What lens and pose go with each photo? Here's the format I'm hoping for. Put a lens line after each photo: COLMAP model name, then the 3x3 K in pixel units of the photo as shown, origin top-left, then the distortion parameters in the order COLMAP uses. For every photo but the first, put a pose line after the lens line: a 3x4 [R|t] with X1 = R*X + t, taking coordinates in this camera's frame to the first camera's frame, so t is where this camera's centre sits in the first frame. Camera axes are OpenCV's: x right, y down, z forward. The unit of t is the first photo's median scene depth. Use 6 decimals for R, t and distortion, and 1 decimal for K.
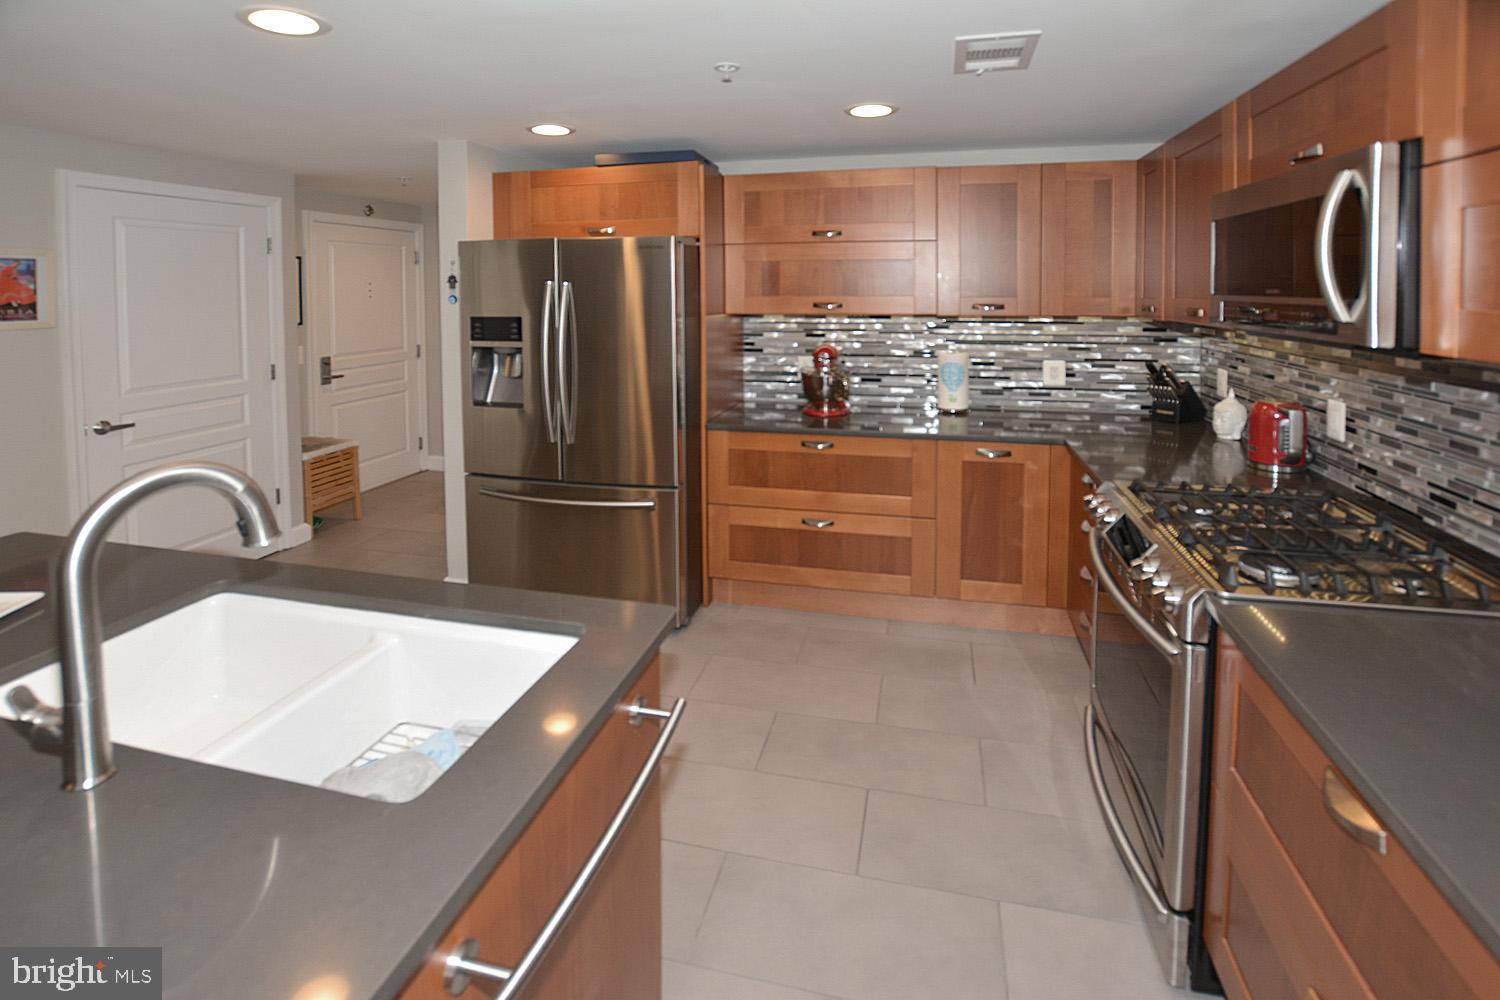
lens RADIAL K [[680.6, 0, 681.4], [0, 680.6, 321.9], [0, 0, 1]] dist [-0.004835, -0.000574]
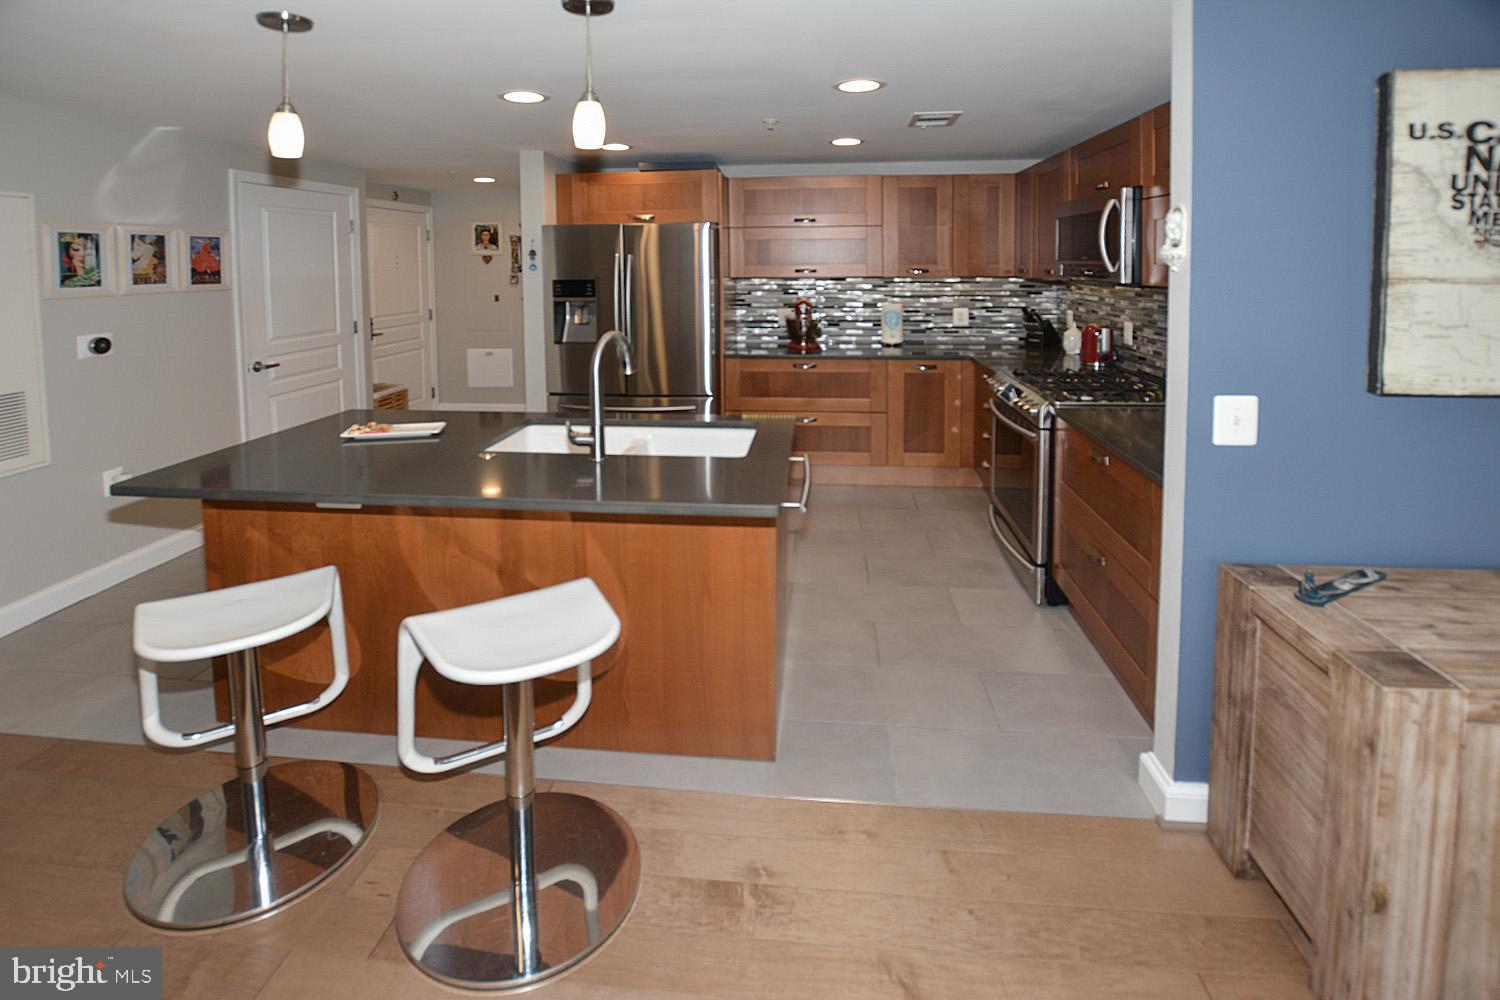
lens RADIAL K [[656.6, 0, 635.5], [0, 656.6, 293.0], [0, 0, 1]] dist [0.000989, -0.000160]
pose [[0.997774, -0.005608, 0.066446, -0.245306], [0.005794, 0.999980, -0.002607, 0.024846], [-0.066430, 0.002987, 0.997787, -0.364516]]
